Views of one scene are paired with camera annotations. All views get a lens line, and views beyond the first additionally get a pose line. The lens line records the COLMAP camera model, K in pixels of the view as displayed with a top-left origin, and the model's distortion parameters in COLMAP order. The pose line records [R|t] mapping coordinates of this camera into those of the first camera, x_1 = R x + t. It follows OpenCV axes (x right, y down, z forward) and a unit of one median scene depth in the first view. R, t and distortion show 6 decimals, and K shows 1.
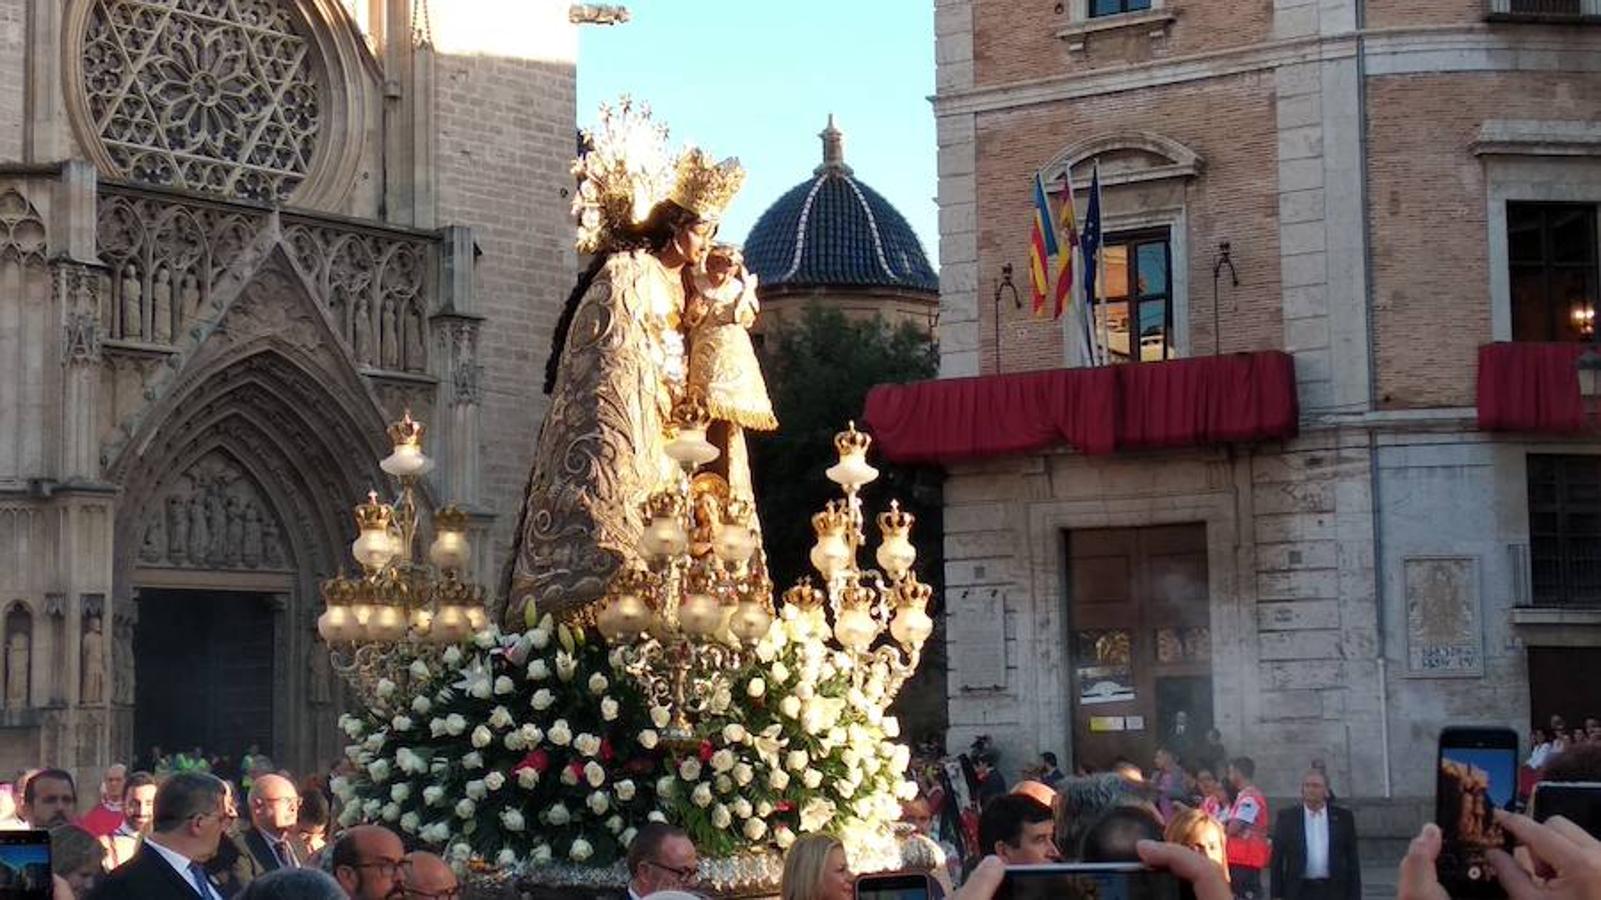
lens RADIAL K [[2617.9, 0, 821.0], [0, 2617.9, 443.4], [0, 0, 1]] dist [0.133778, -0.327042]
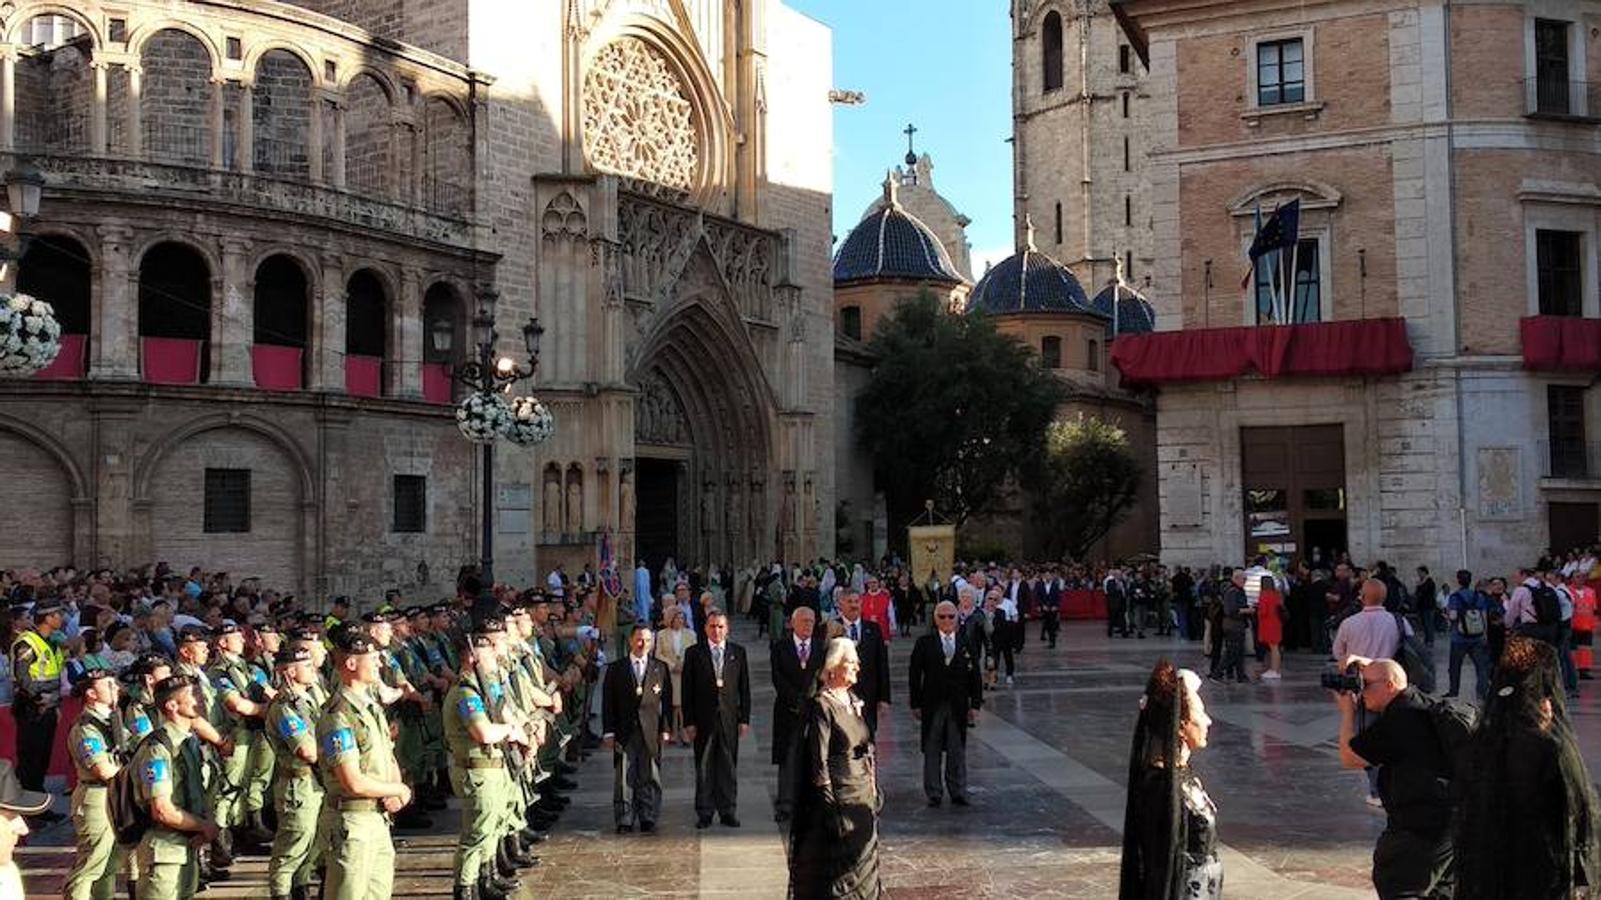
lens RADIAL K [[1522.9, 0, 800.5], [0, 1522.9, 450.0], [0, 0, 1]] dist [0.078140, -0.174886]
pose [[0.990360, 0.014670, 0.137742, -0.284330], [-0.020581, 0.998923, 0.041592, 0.012662], [-0.136983, -0.044026, 0.989595, 0.105200]]
